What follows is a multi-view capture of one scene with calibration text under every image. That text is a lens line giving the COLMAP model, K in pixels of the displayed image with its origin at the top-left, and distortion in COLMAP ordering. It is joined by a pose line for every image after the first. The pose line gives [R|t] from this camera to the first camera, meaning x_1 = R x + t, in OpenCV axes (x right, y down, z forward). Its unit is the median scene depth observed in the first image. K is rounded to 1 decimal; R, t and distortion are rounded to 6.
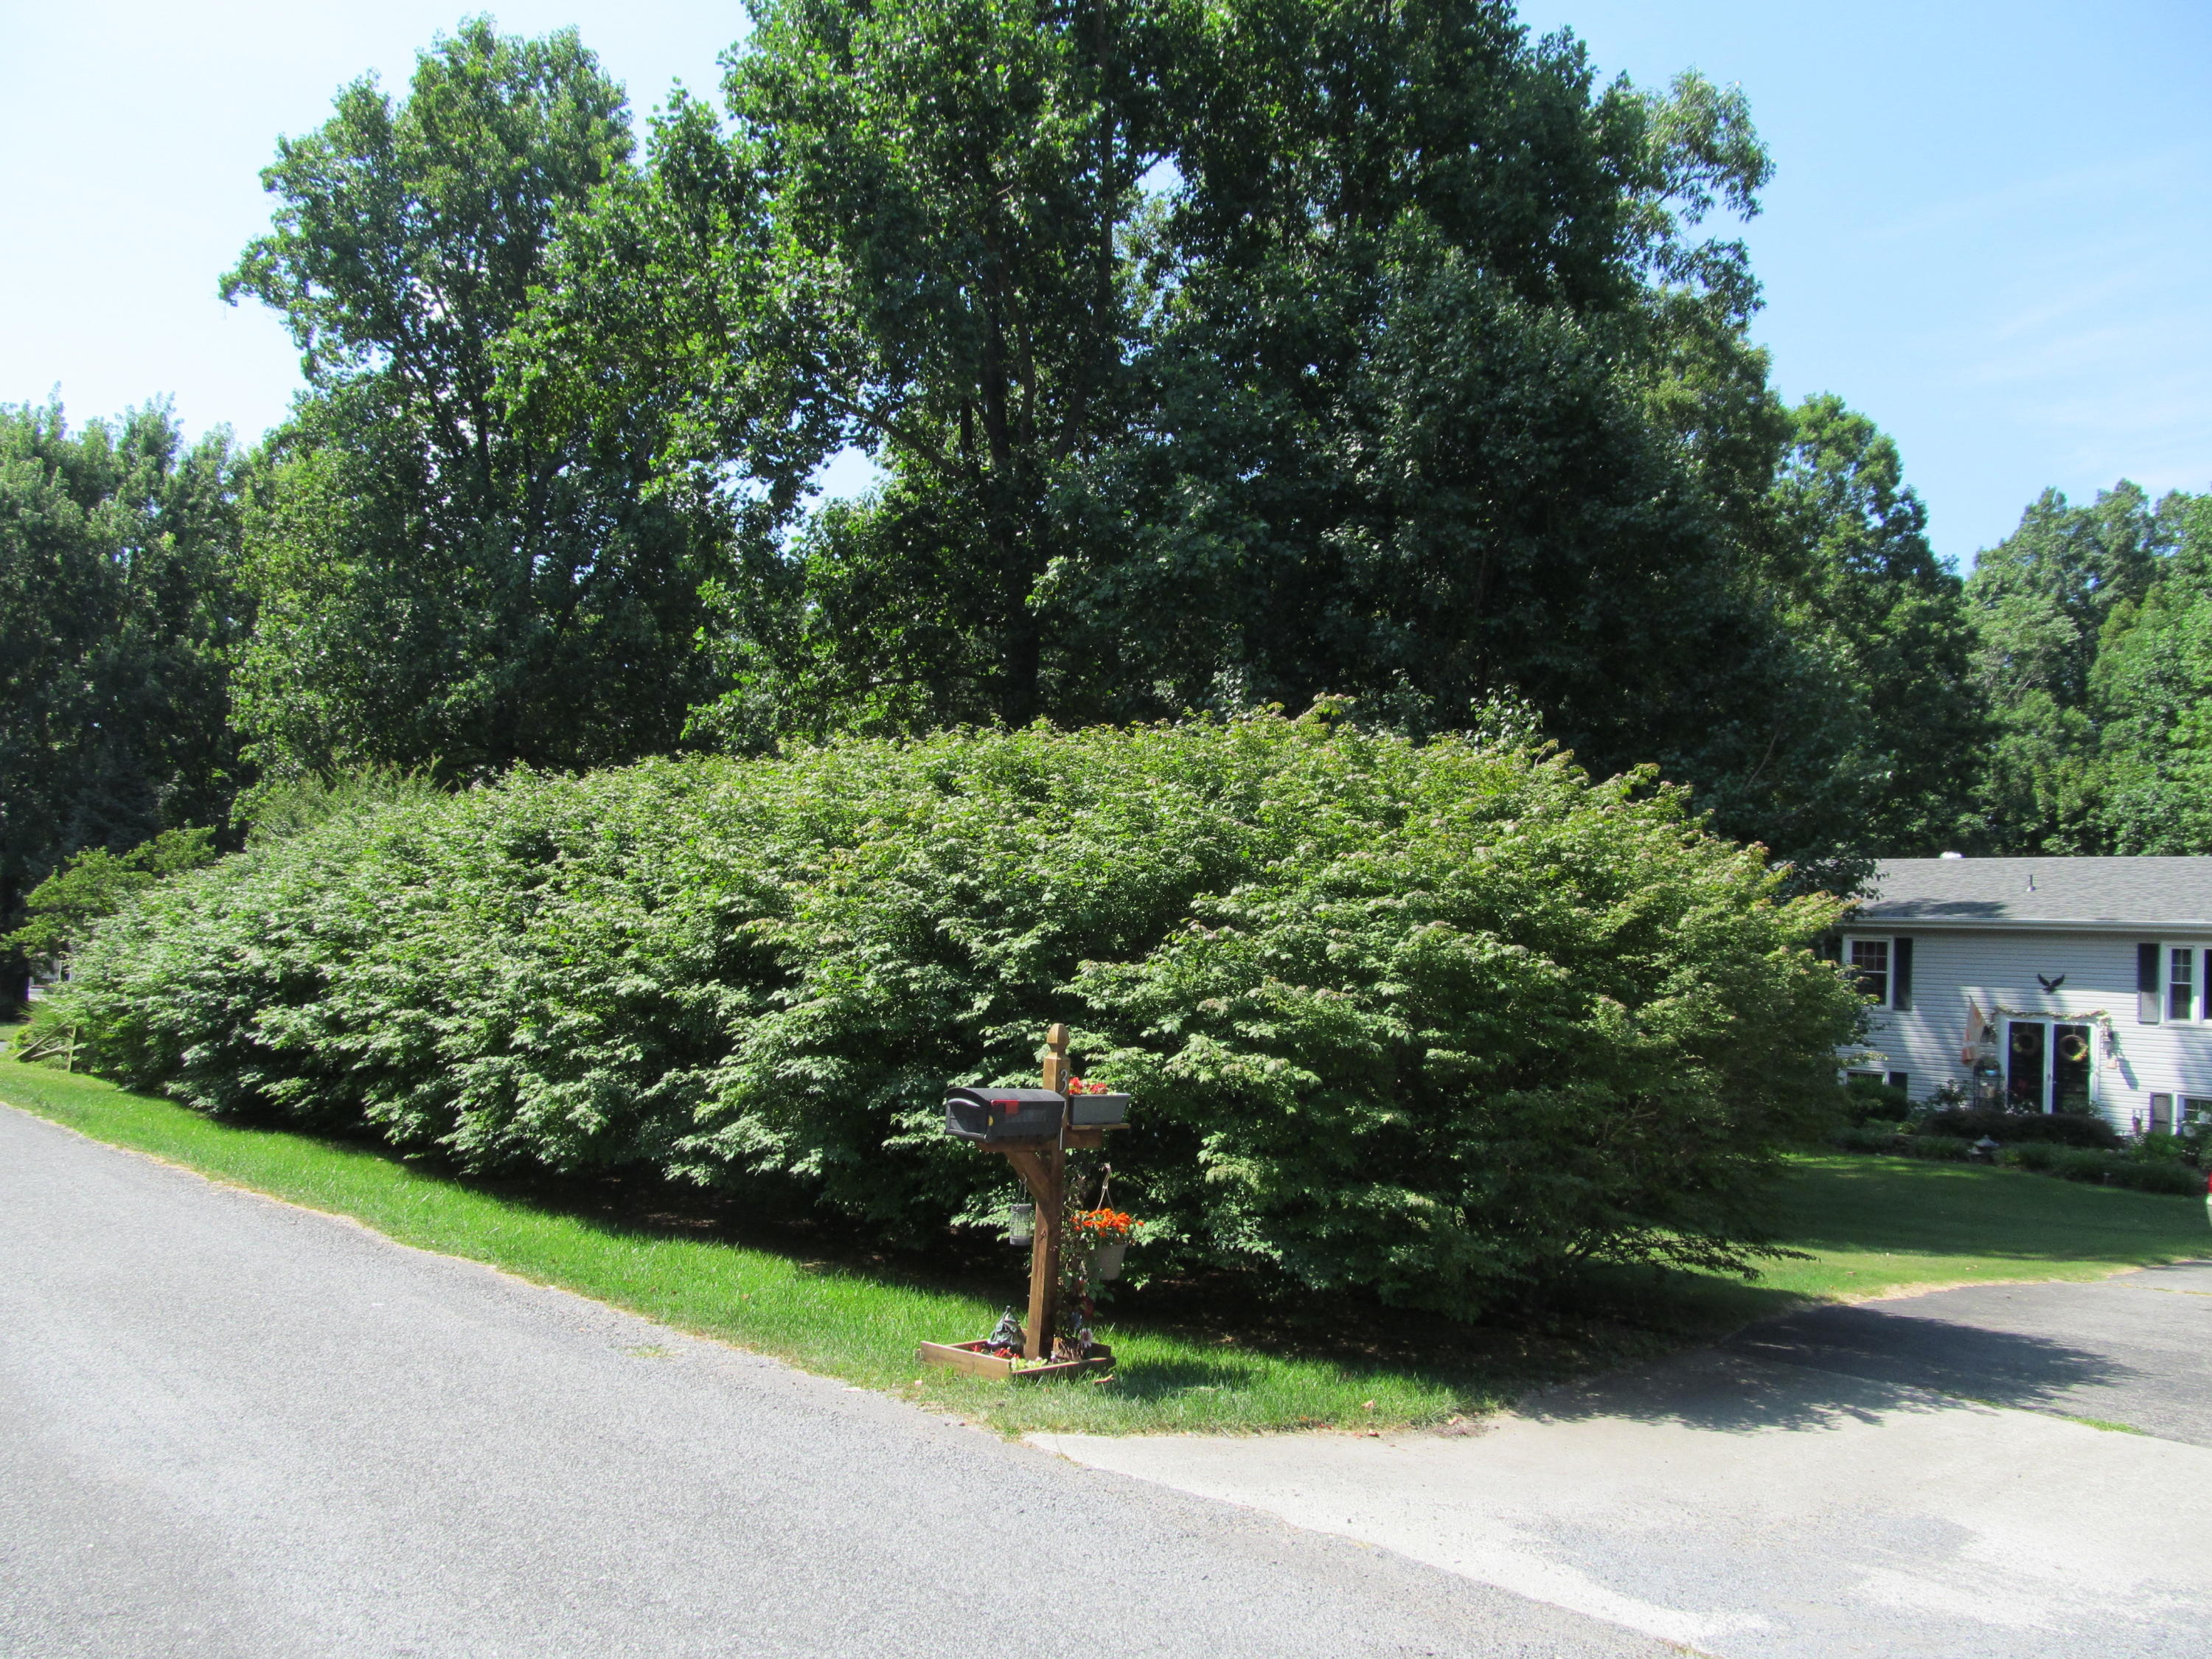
lens RADIAL K [[1784.7, 0, 1106.1], [0, 1784.7, 820.5], [0, 0, 1]] dist [-0.071132, 0.010041]
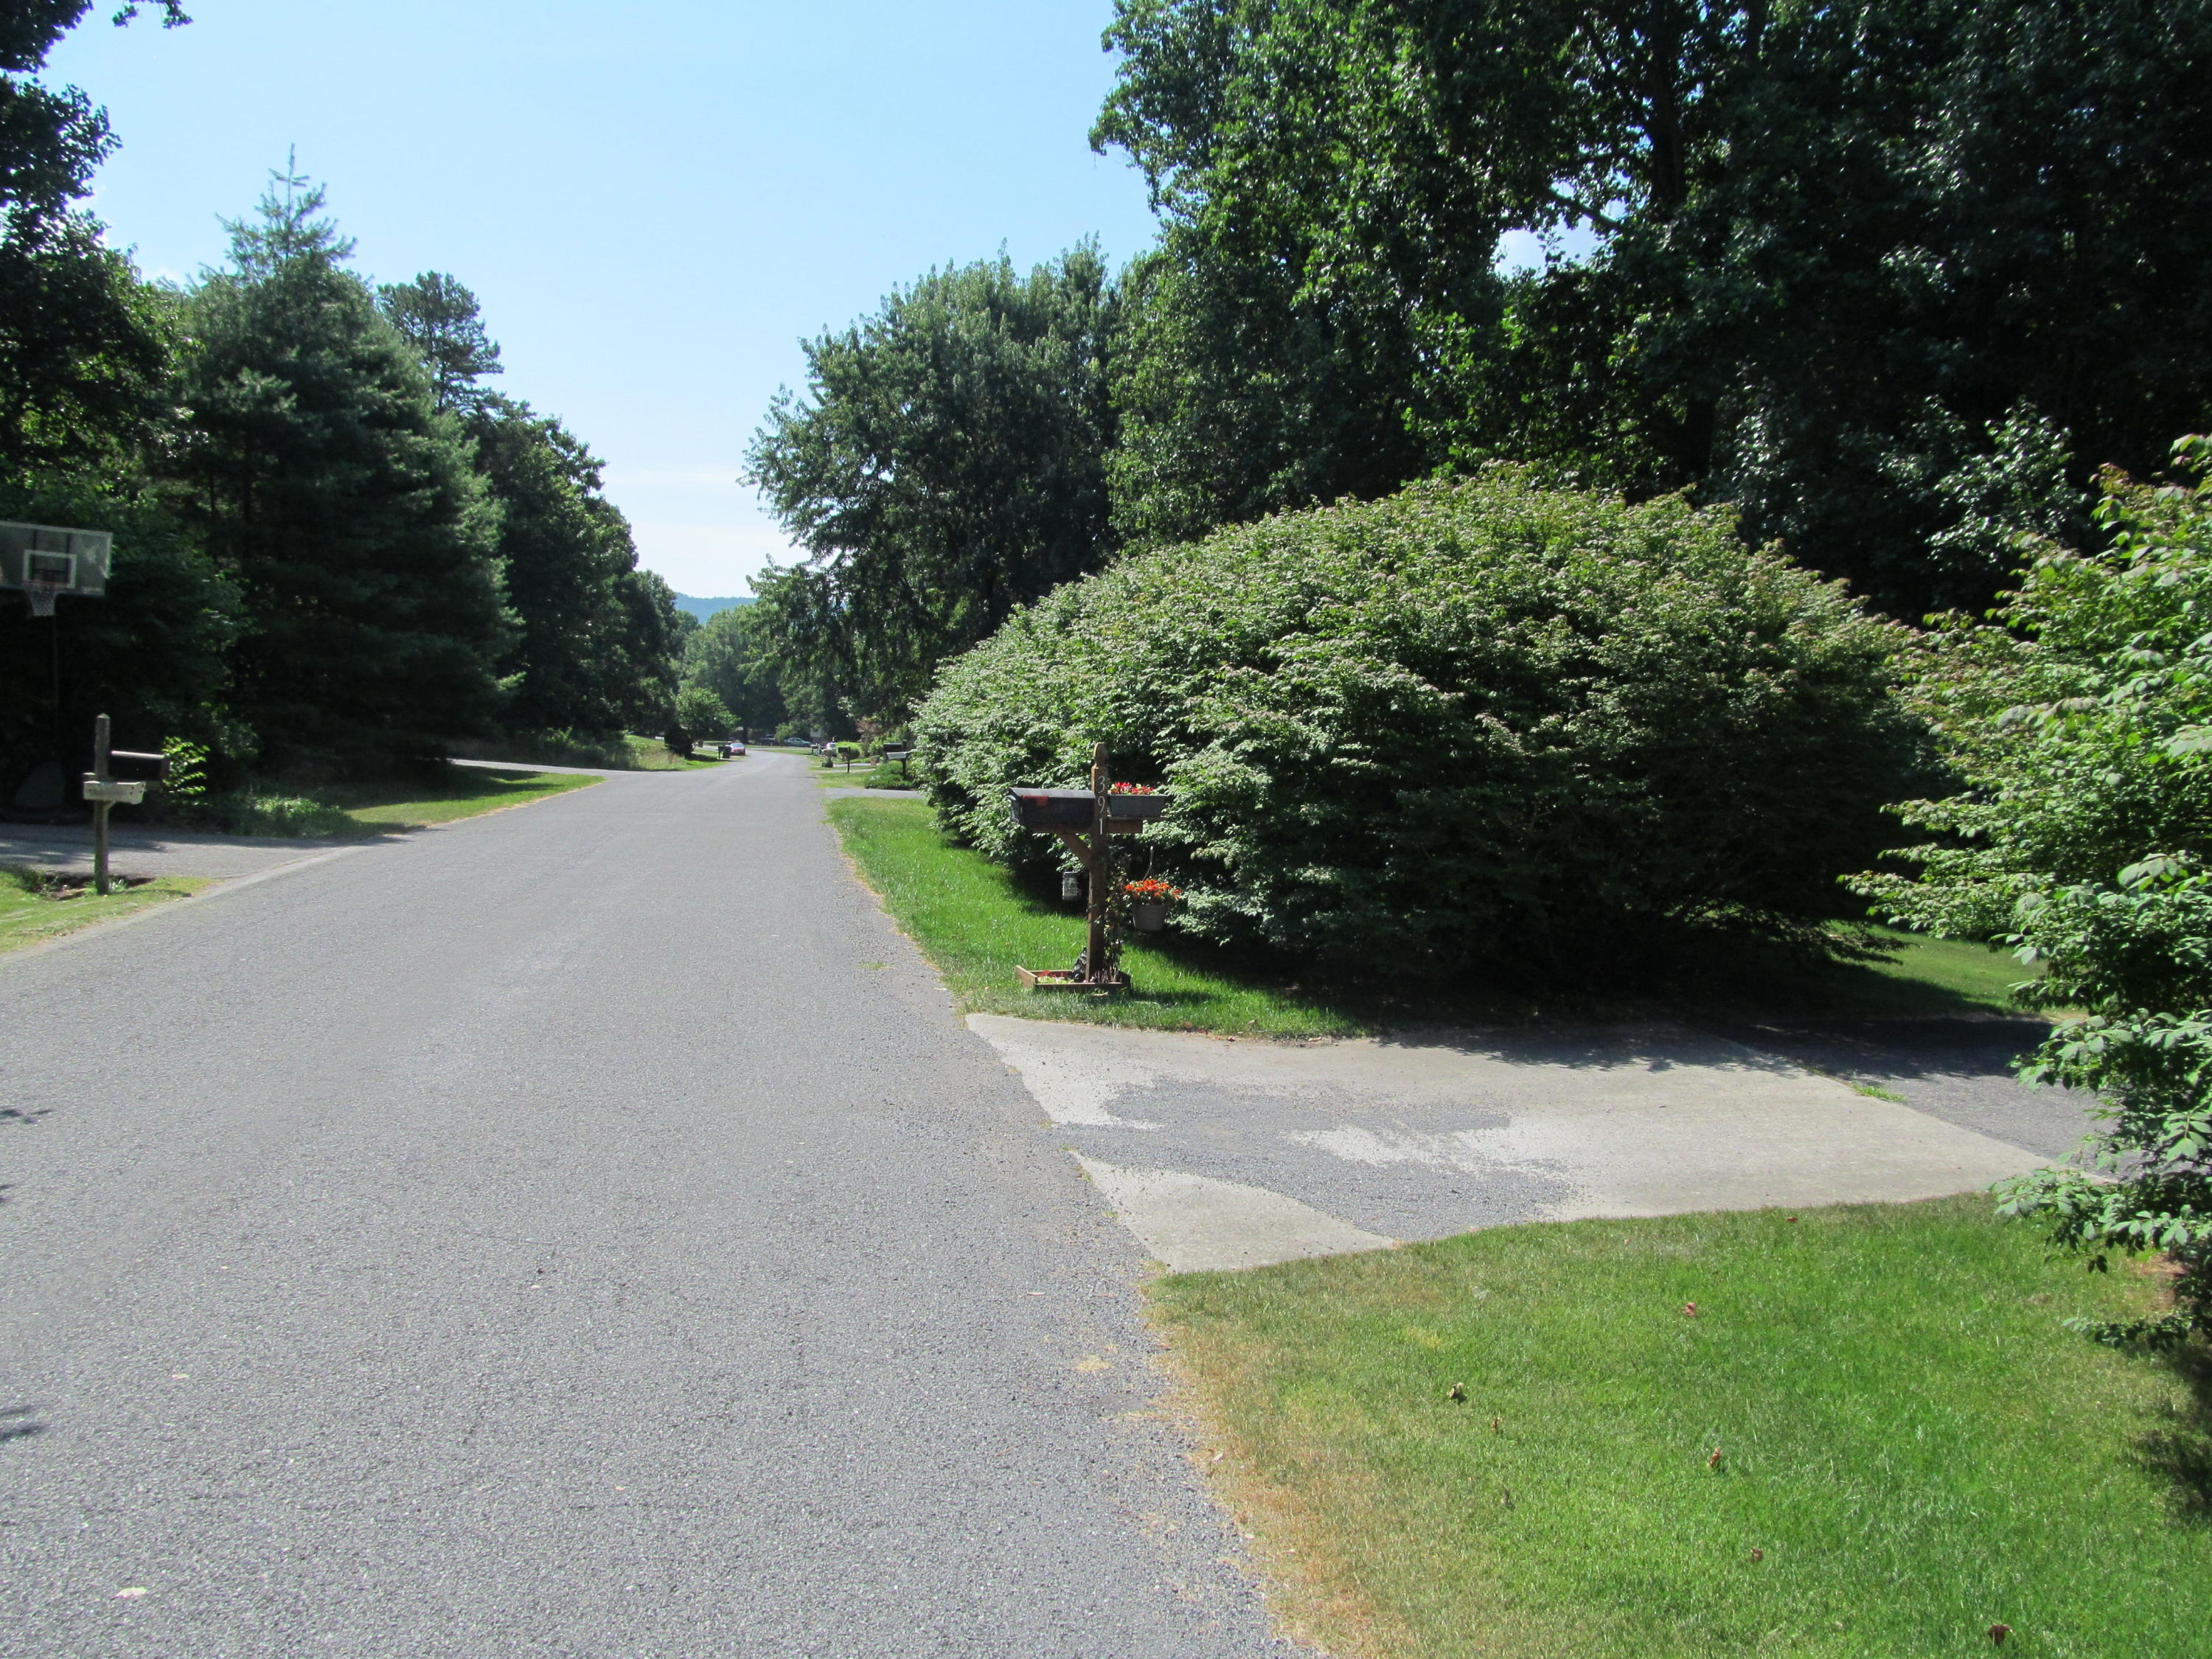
lens RADIAL K [[1784.7, 0, 1097.0], [0, 1784.7, 837.7], [0, 0, 1]] dist [-0.071132, 0.010041]
pose [[0.841199, 0.016881, -0.540462, 0.140946], [0.061536, 0.990030, 0.126701, 0.002059], [0.537213, -0.139839, 0.831774, -0.032559]]
